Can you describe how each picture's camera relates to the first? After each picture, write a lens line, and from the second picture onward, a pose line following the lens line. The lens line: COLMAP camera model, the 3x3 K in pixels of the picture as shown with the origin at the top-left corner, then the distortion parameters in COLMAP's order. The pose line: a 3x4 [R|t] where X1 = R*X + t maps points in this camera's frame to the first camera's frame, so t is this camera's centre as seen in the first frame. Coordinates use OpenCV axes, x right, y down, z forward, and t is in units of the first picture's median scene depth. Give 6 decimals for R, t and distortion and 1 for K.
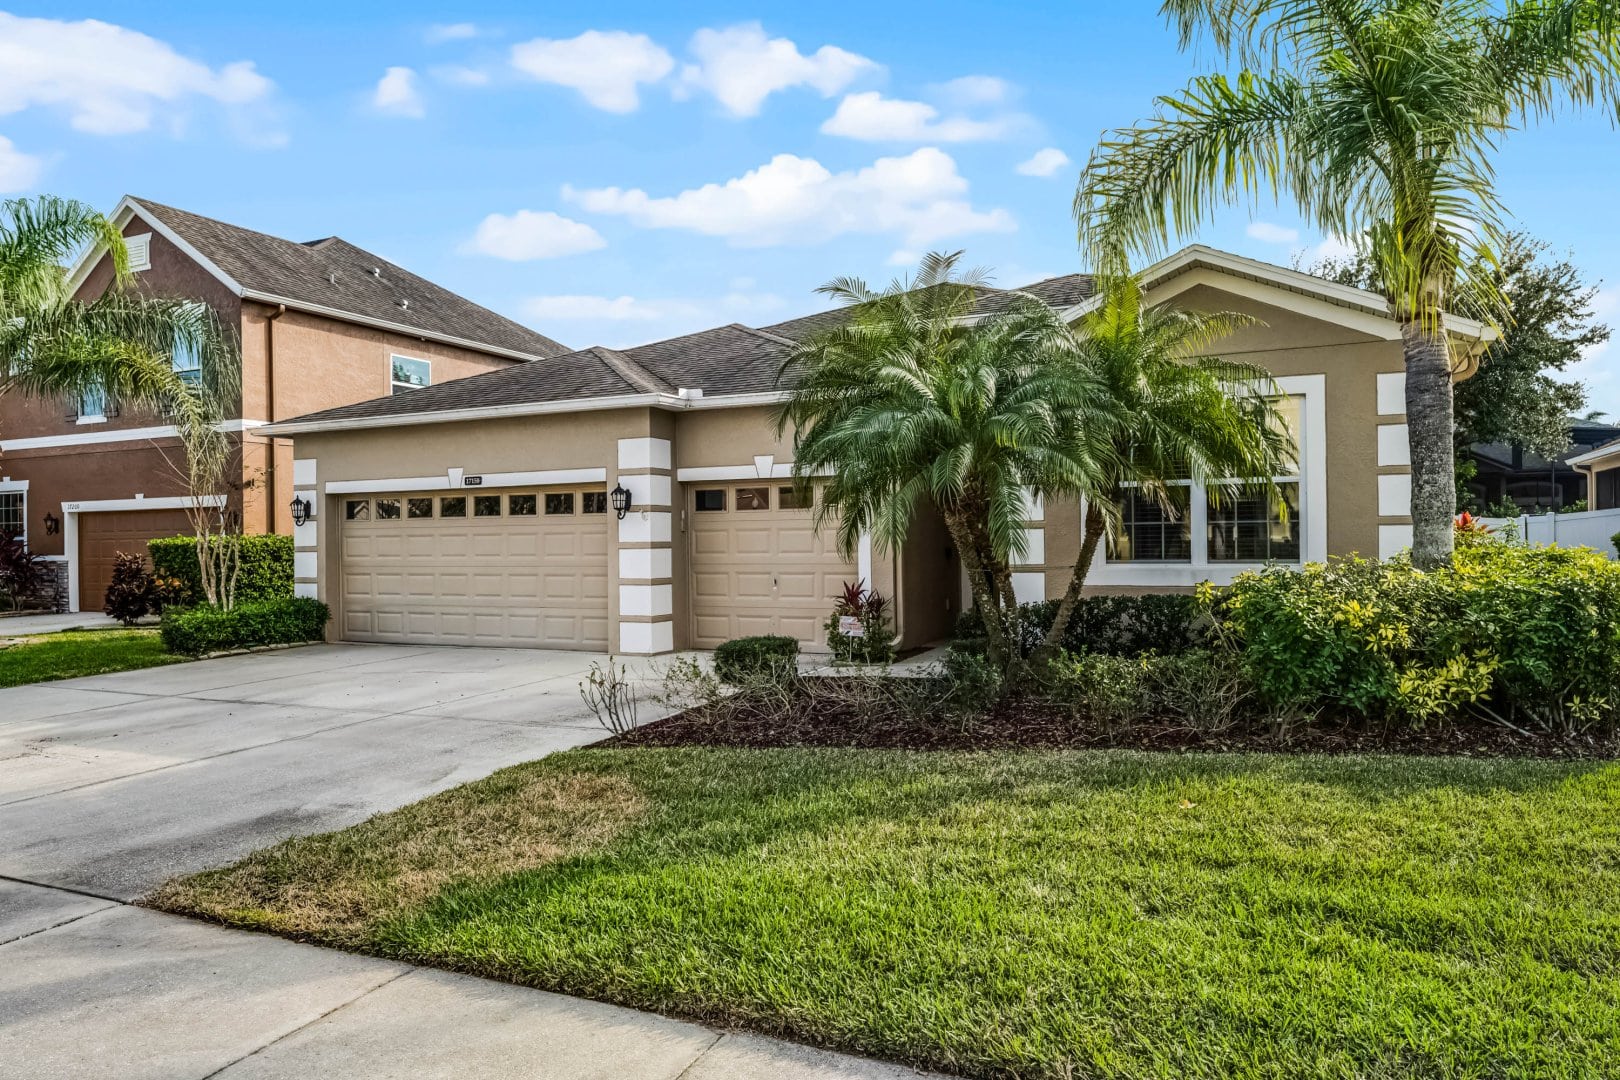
lens RADIAL K [[1128.8, 0, 810.0], [0, 1128.8, 540.0], [0, 0, 1]] dist [0.158378, -0.217254]
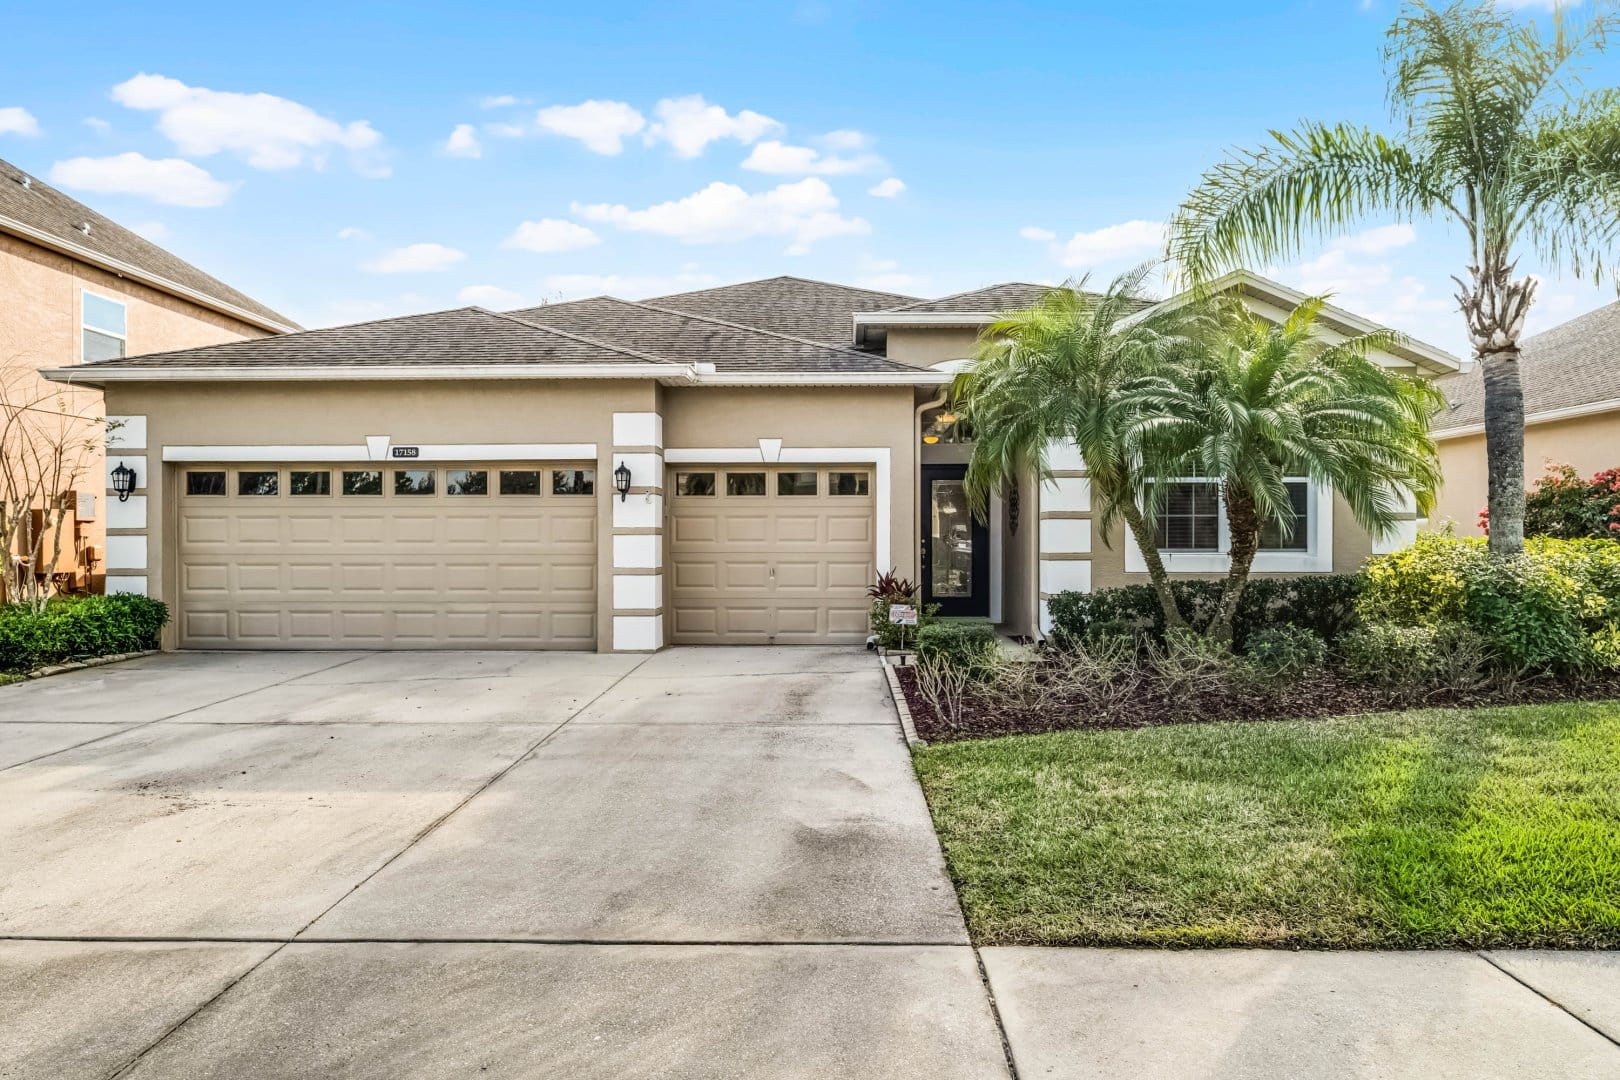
lens RADIAL K [[1128.8, 0, 810.0], [0, 1128.8, 540.0], [0, 0, 1]] dist [0.158378, -0.217254]
pose [[0.905977, 0.008183, 0.423249, -0.400945], [-0.009569, 0.999954, 0.001149, 0.009243], [-0.423220, -0.005091, 0.906013, 0.117346]]
